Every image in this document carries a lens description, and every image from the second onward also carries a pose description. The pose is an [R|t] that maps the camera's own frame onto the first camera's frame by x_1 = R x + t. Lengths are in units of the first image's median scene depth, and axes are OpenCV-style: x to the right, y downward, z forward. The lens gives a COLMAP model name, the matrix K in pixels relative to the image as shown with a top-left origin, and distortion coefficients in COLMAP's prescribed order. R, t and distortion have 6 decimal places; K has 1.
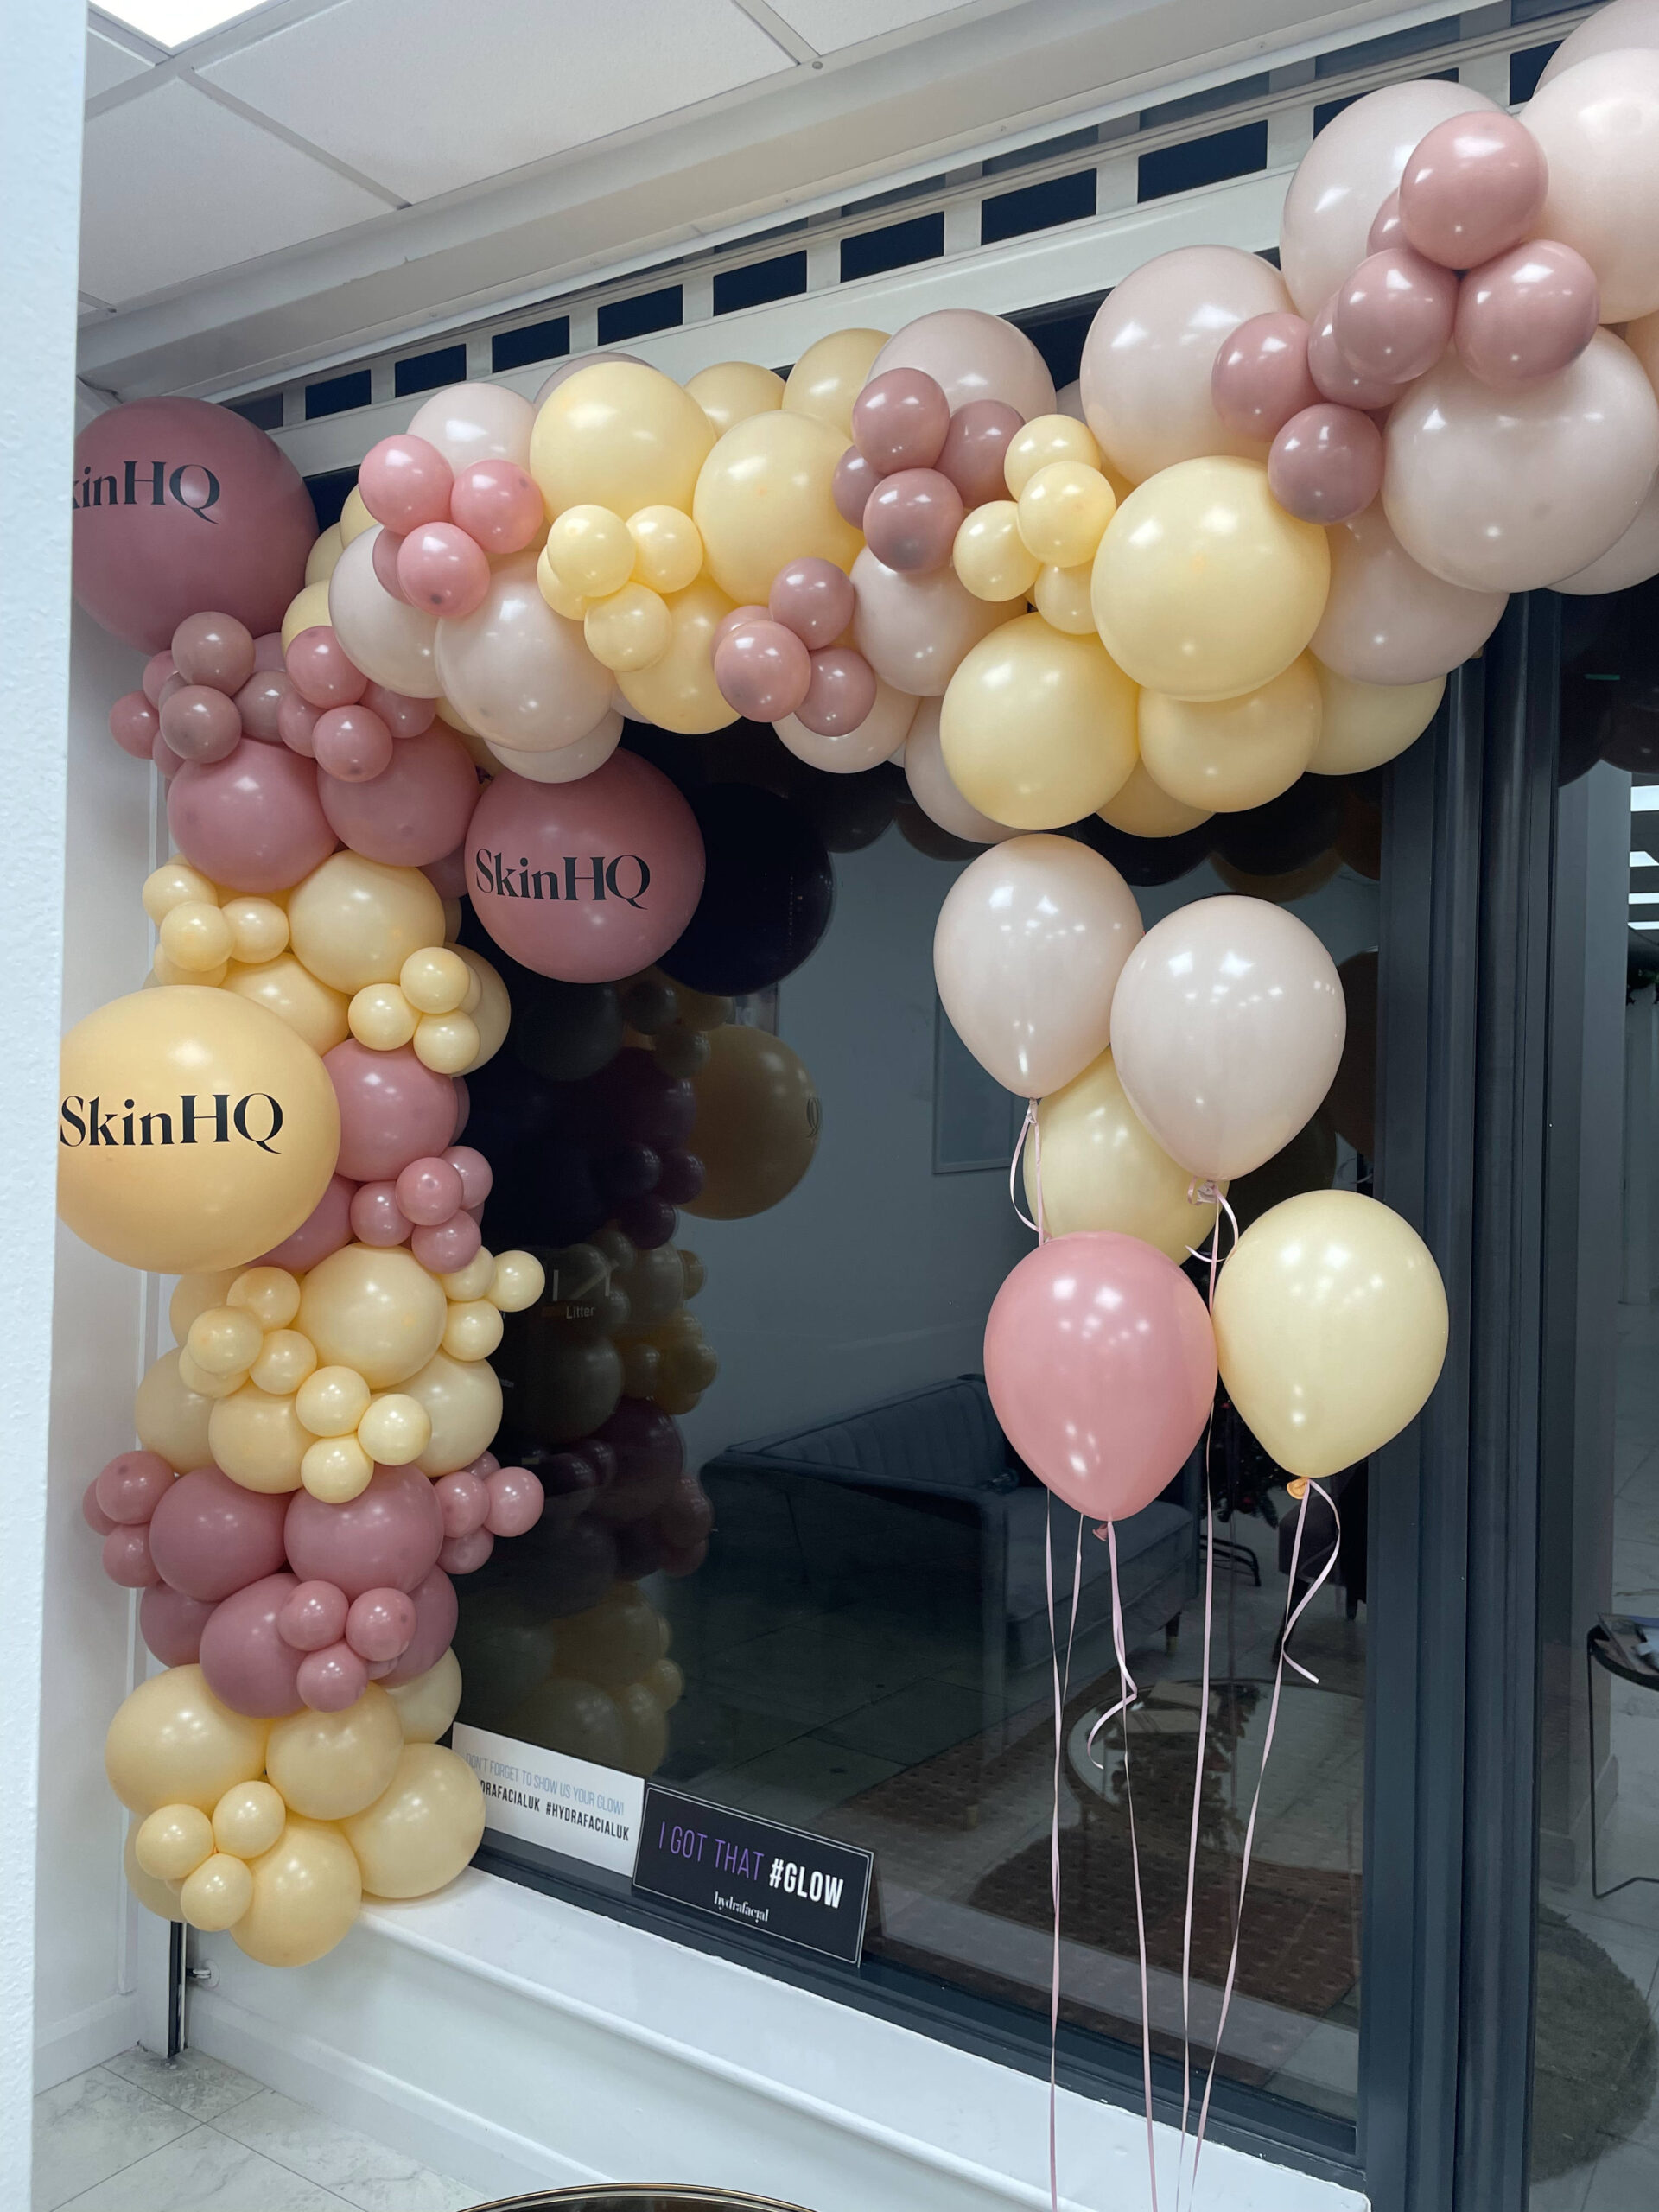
lens RADIAL K [[1682.8, 0, 826.3], [0, 1682.8, 1083.2], [0, 0, 1]] dist [0.095511, -0.115531]
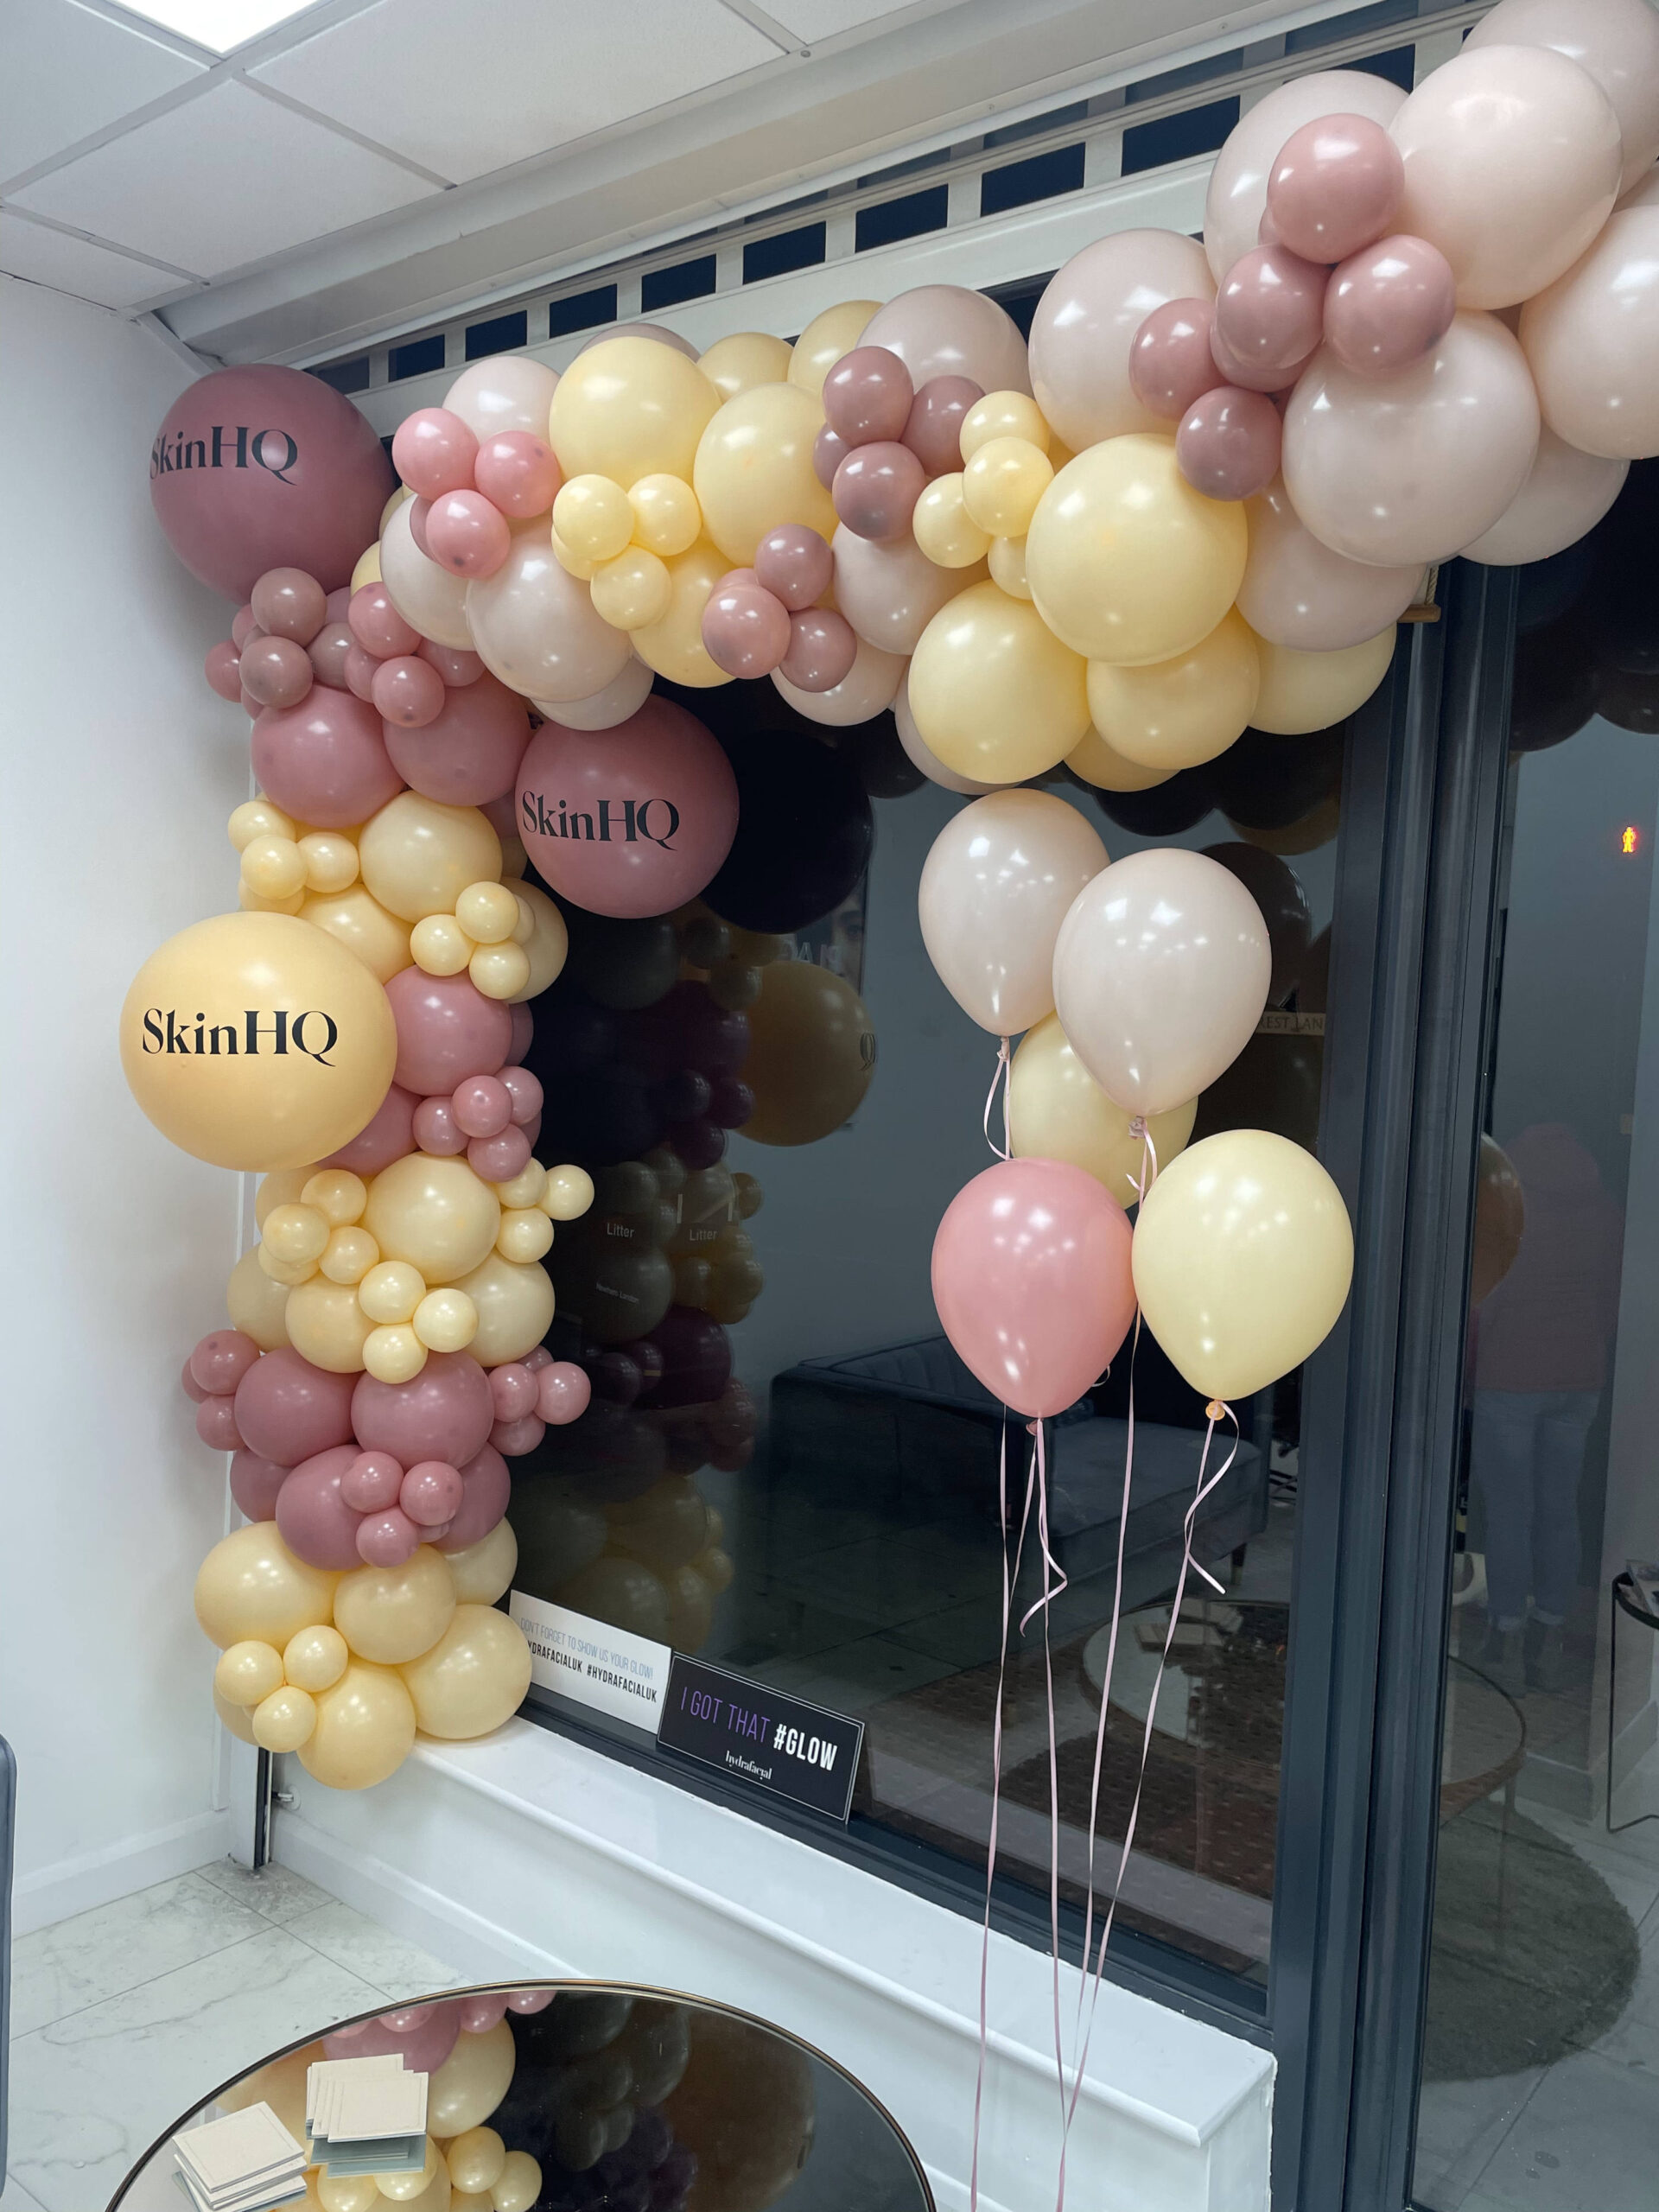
lens RADIAL K [[1675.4, 0, 829.5], [0, 1675.4, 1106.0], [0, 0, 1]] dist [0.097693, -0.115370]
pose [[0.994934, 0.032605, -0.095094, 0.098274], [-0.027818, 0.998299, 0.051235, 0.001771], [0.096603, -0.048330, 0.994149, -0.061863]]
